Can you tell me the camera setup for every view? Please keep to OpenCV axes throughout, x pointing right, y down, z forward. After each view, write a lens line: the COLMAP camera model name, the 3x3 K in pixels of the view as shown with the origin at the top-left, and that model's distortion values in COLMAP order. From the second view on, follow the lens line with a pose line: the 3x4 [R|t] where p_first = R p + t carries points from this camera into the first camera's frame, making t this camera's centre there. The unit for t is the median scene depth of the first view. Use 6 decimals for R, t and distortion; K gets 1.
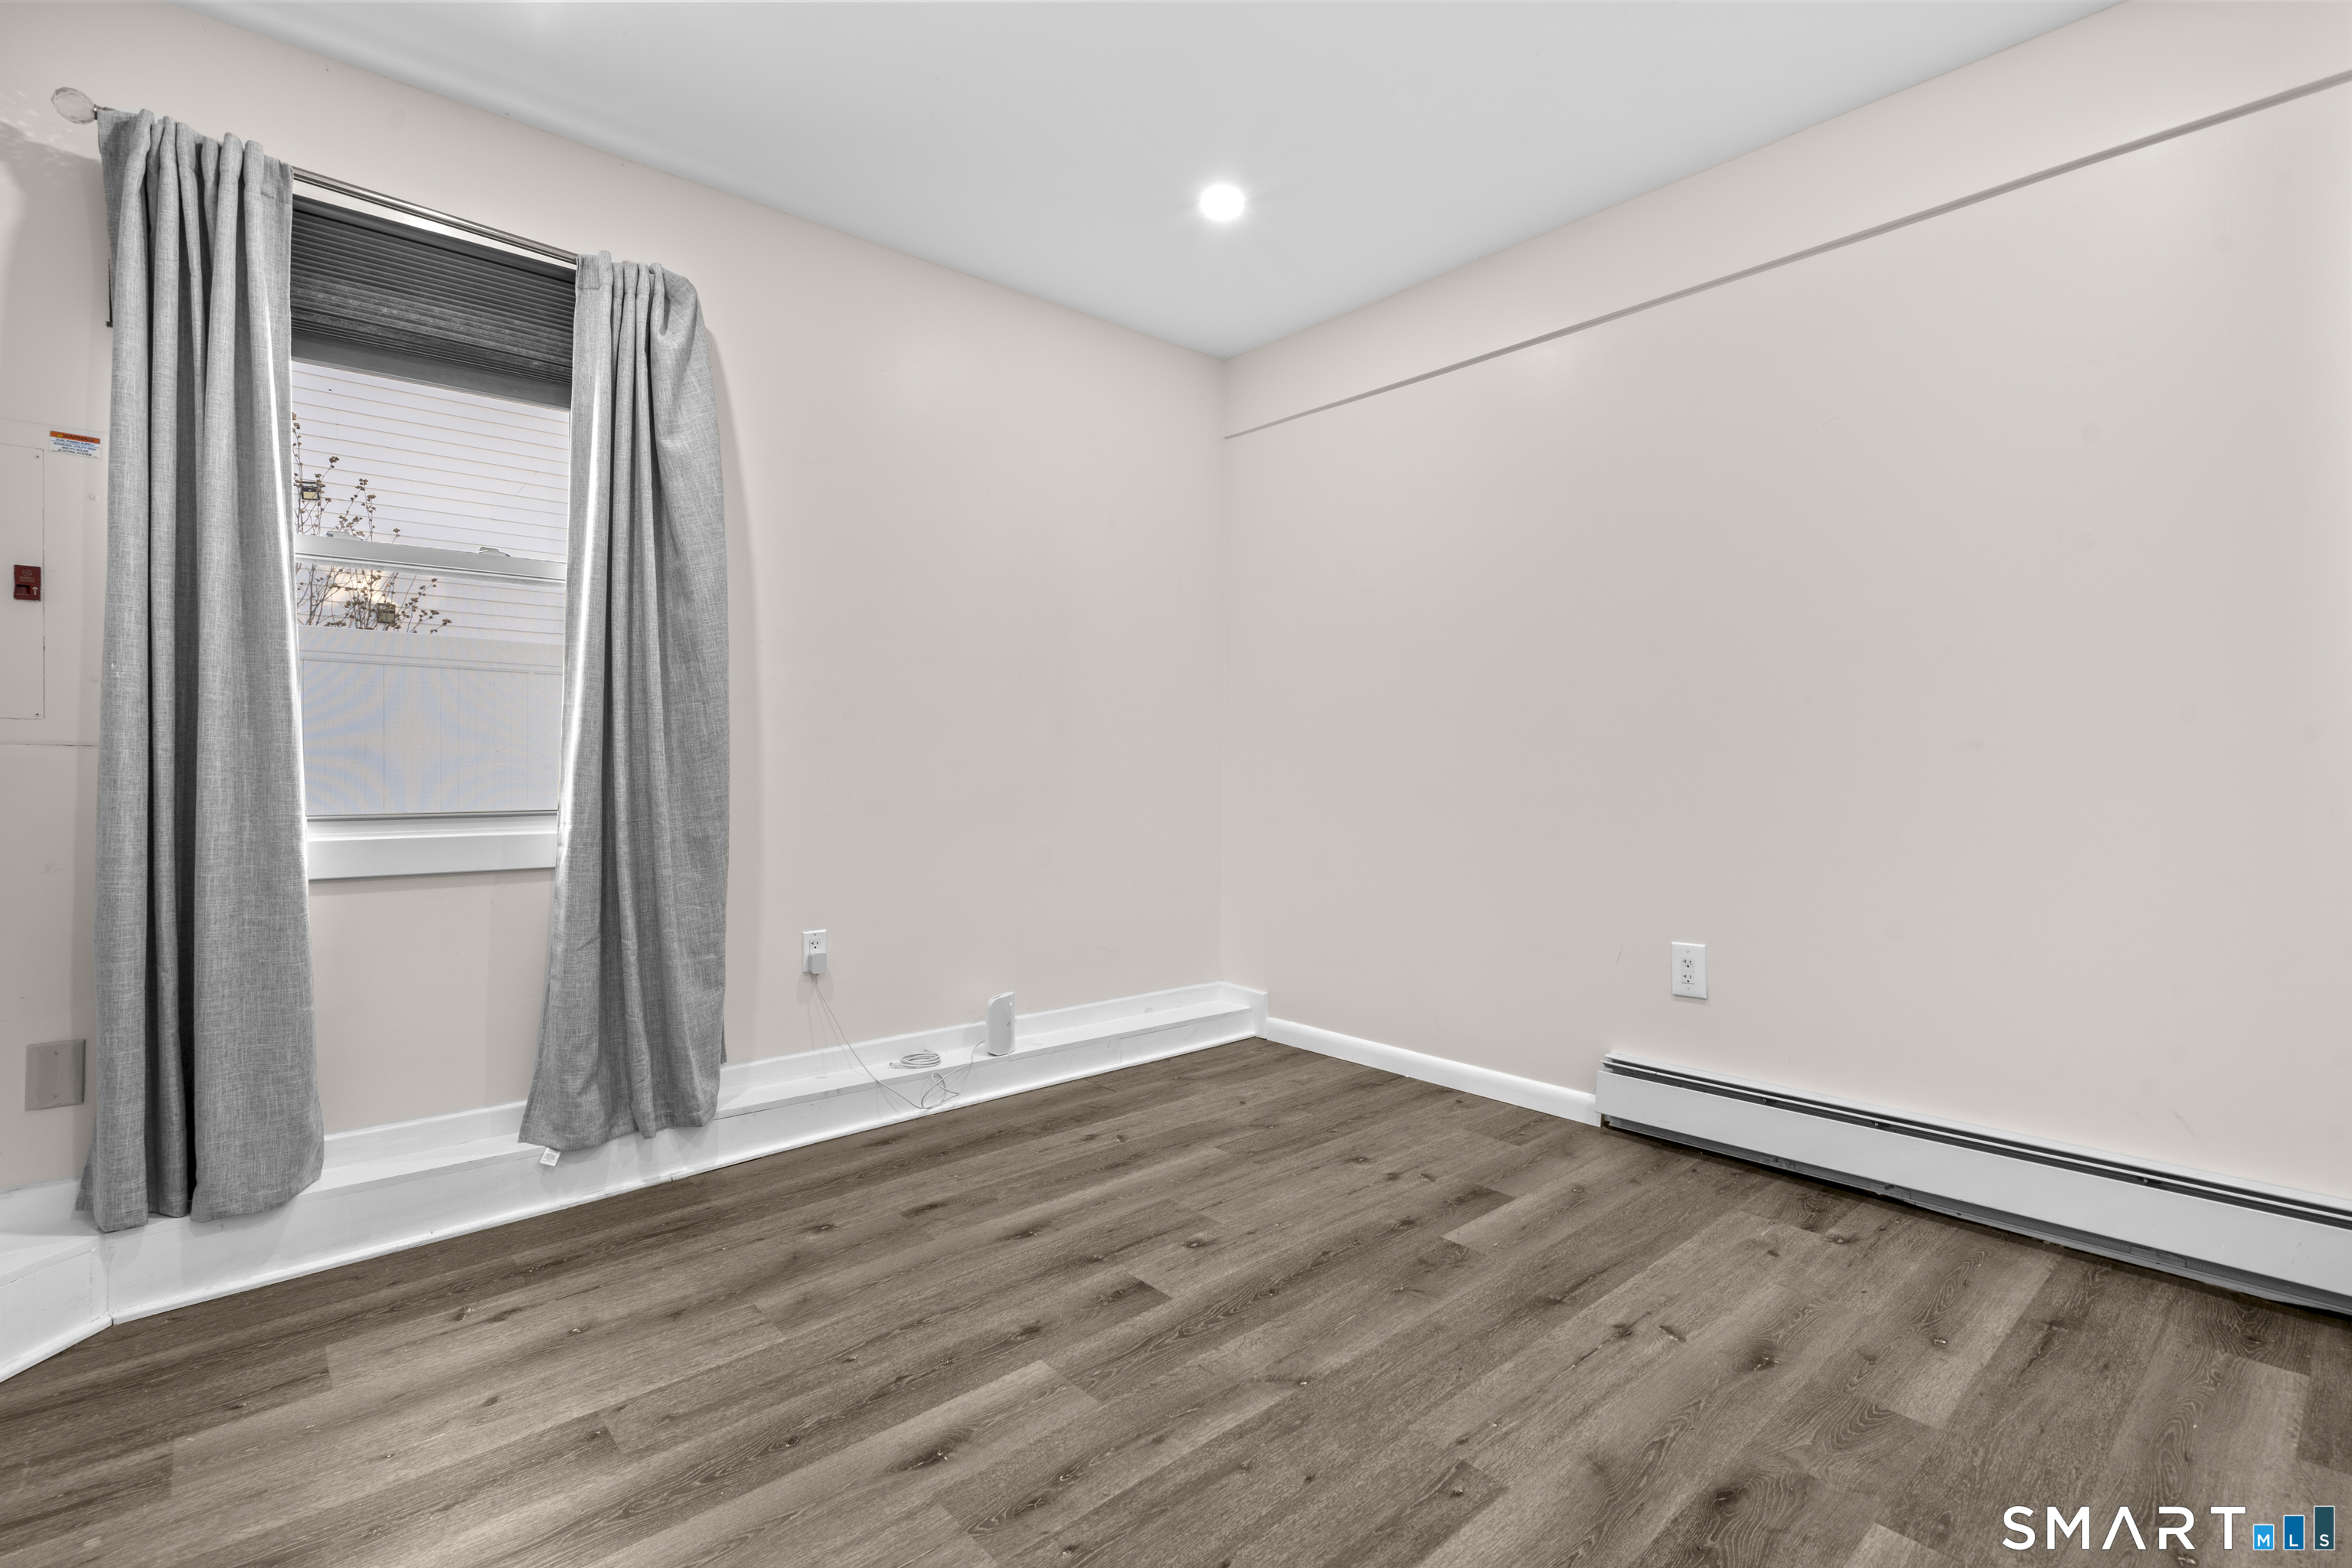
lens RADIAL K [[1085.9, 0, 1186.1], [0, 1085.9, 777.3], [0, 0, 1]] dist [-0.001036, -0.000102]
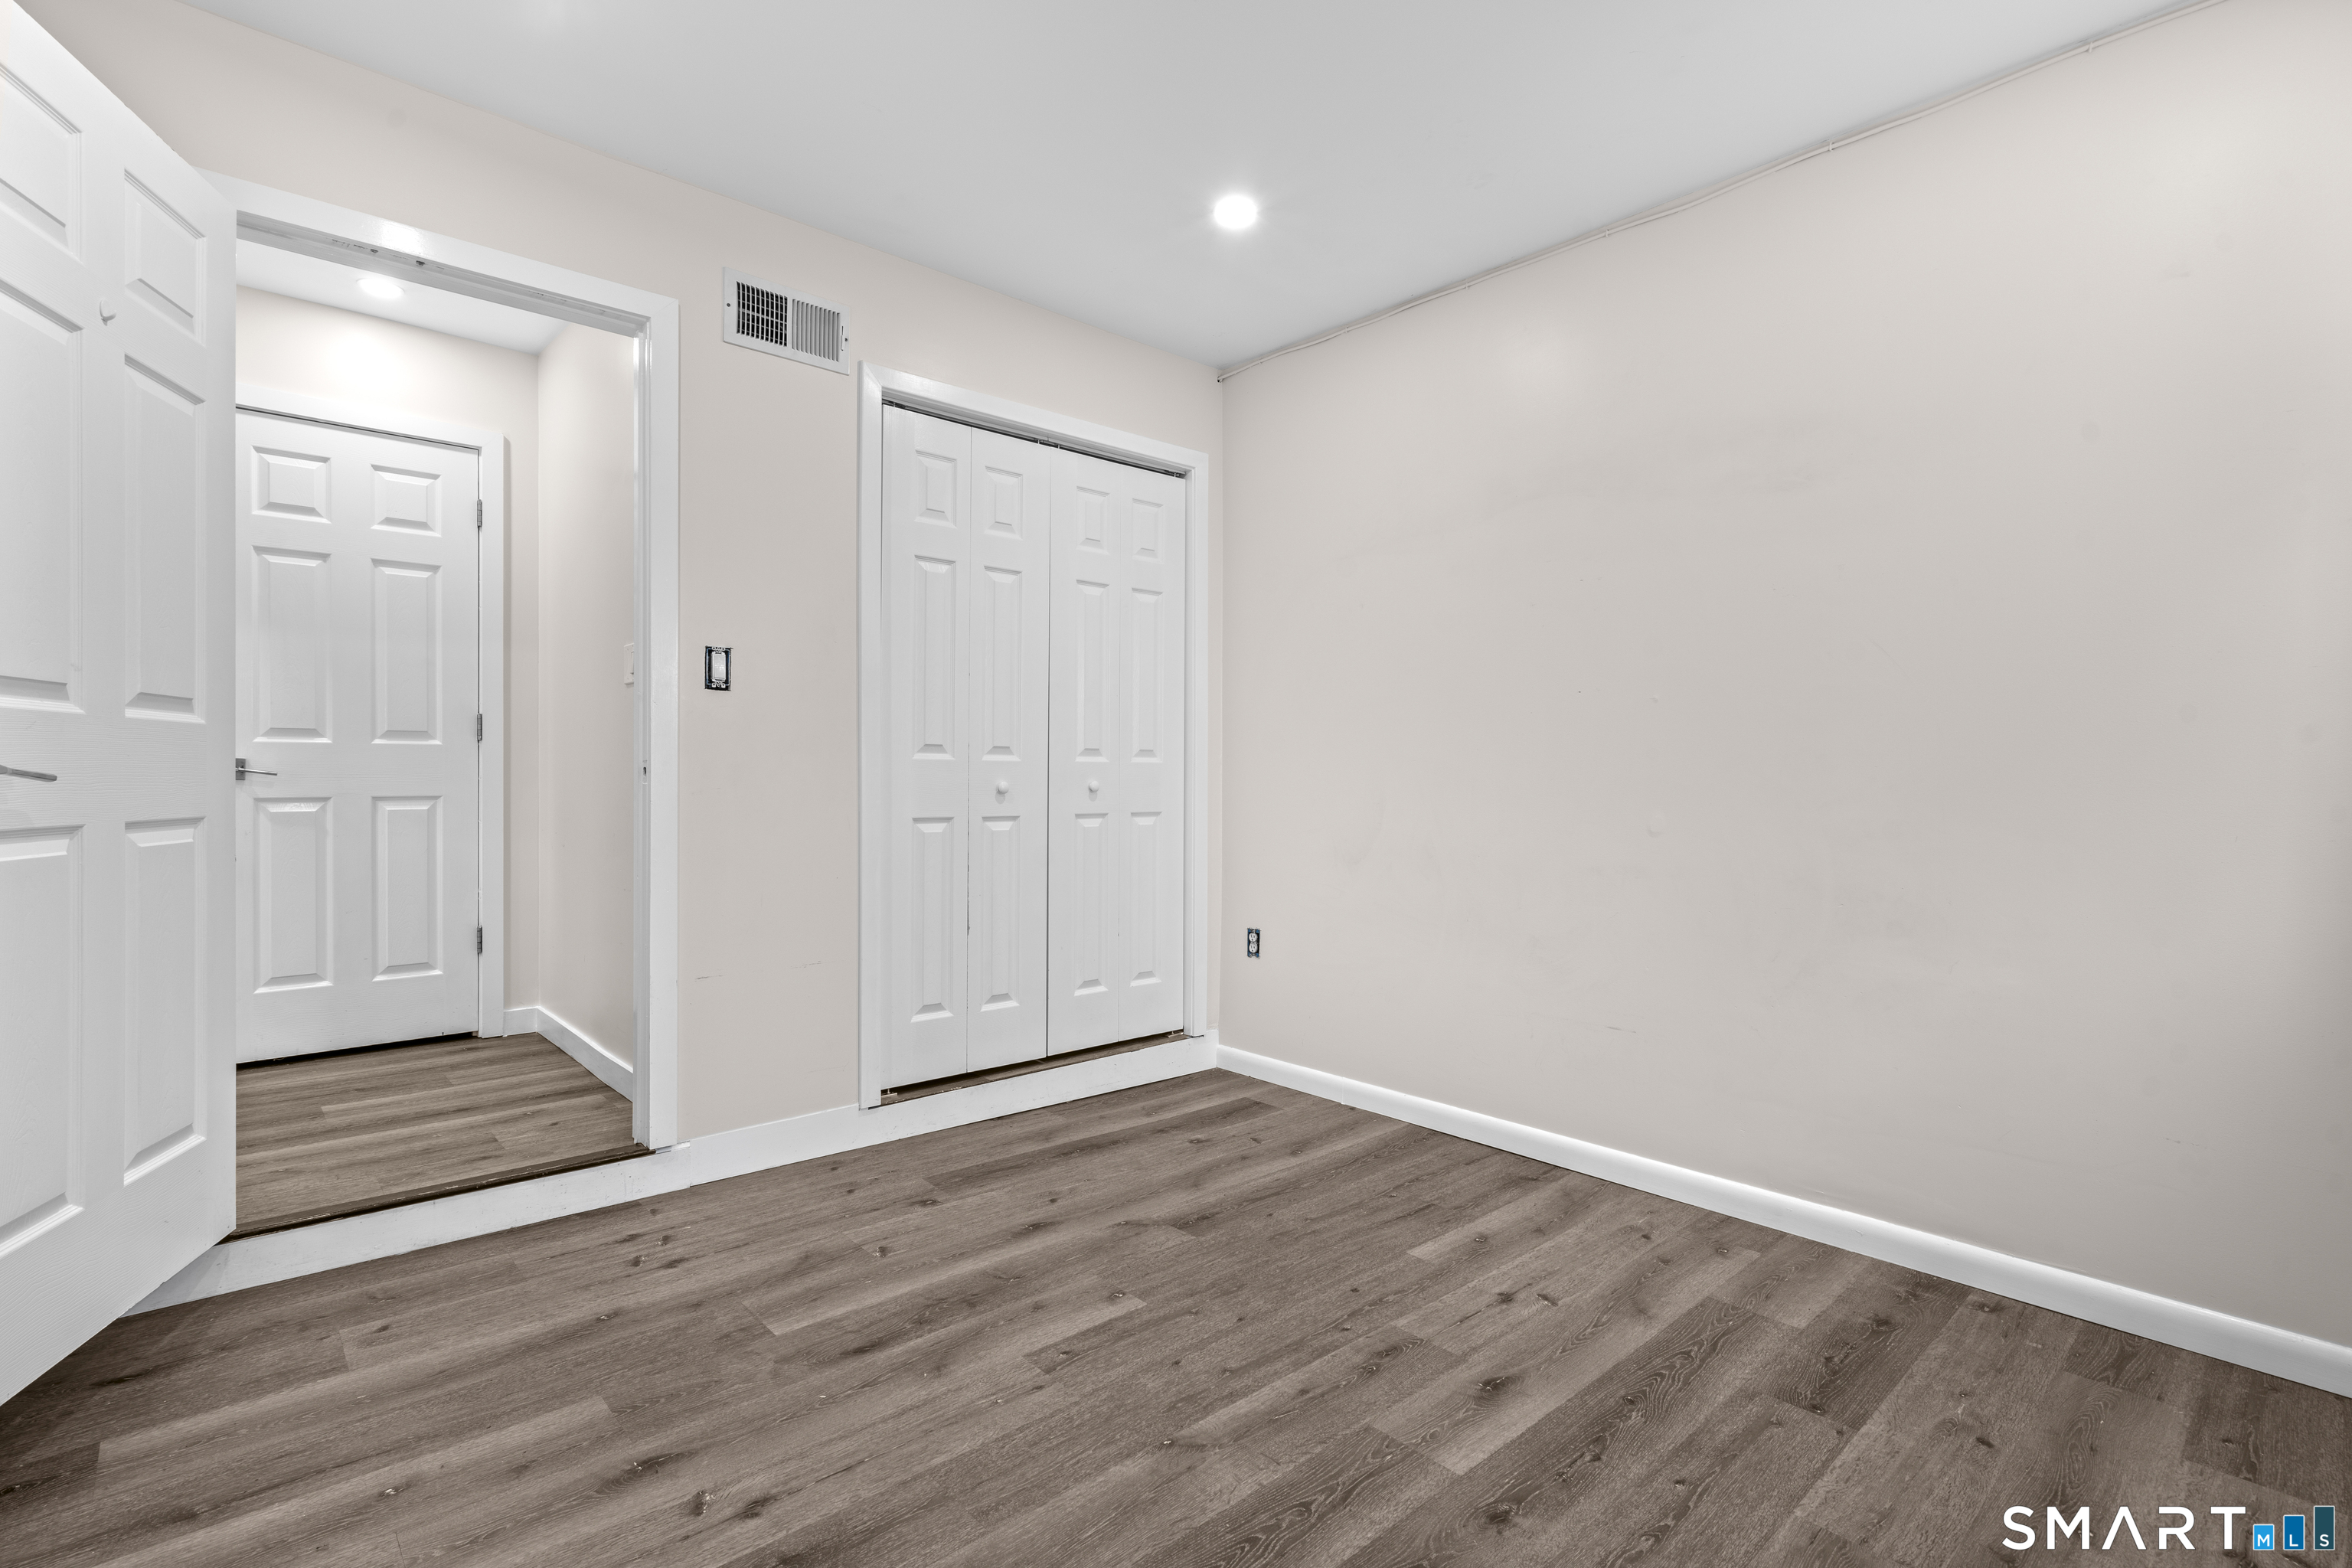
lens RADIAL K [[1085.9, 0, 1170.9], [0, 1085.9, 776.7], [0, 0, 1]] dist [-0.001036, -0.000102]
pose [[-0.999972, -0.004328, -0.006165, 0.119607], [-0.004389, 0.999940, 0.010059, -0.042997], [0.006121, 0.010086, -0.999930, 2.060942]]
